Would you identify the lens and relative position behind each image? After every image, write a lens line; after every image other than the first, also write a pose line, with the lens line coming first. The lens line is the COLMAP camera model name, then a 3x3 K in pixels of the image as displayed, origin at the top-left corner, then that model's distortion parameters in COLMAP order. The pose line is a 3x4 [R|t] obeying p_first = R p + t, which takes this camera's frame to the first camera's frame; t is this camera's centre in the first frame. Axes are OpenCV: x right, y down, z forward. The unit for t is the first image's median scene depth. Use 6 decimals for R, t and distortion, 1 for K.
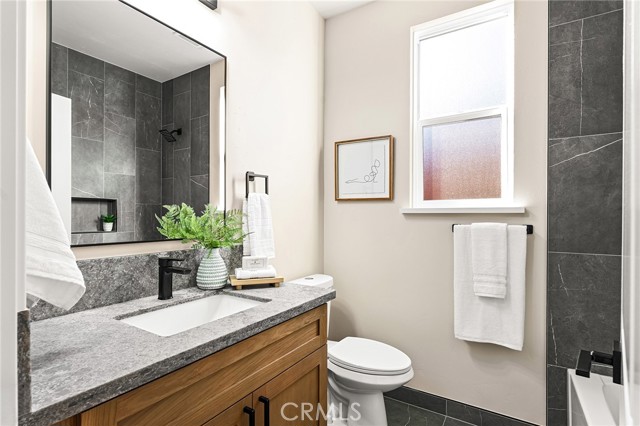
lens RADIAL K [[321.1, 0, 320.2], [0, 321.1, 213.0], [0, 0, 1]] dist [0.002950, 0.000878]
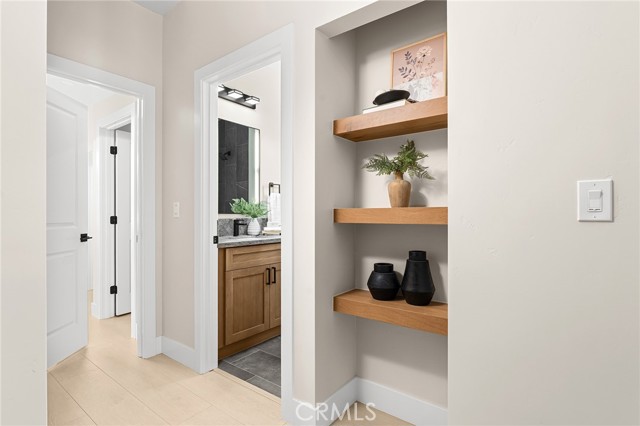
lens RADIAL K [[321.1, 0, 319.3], [0, 321.1, 212.4], [0, 0, 1]] dist [0.002950, 0.000878]
pose [[0.996041, 0.001682, -0.088876, 0.285185], [-0.001431, 0.999995, 0.002891, 0.057916], [0.088880, -0.002752, 0.996039, -1.072008]]
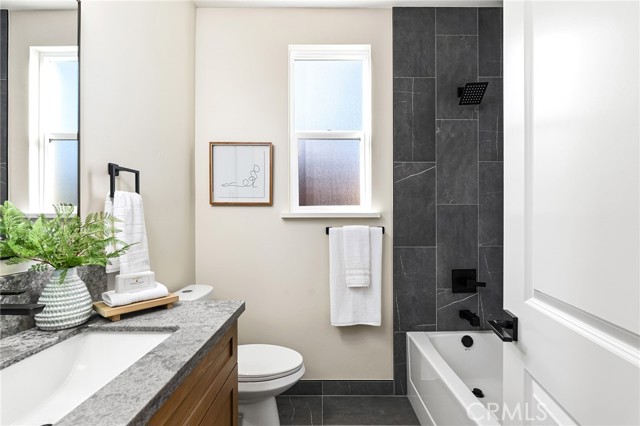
lens RADIAL K [[286.6, 0, 320.4], [0, 286.6, 218.2], [0, 0, 1]] dist [-0.000685, -0.000584]
pose [[0.846364, 0.000322, 0.532605, -0.177780], [-0.001095, 0.999999, 0.001134, 0.001365], [-0.532604, -0.001543, 0.846363, 0.166841]]
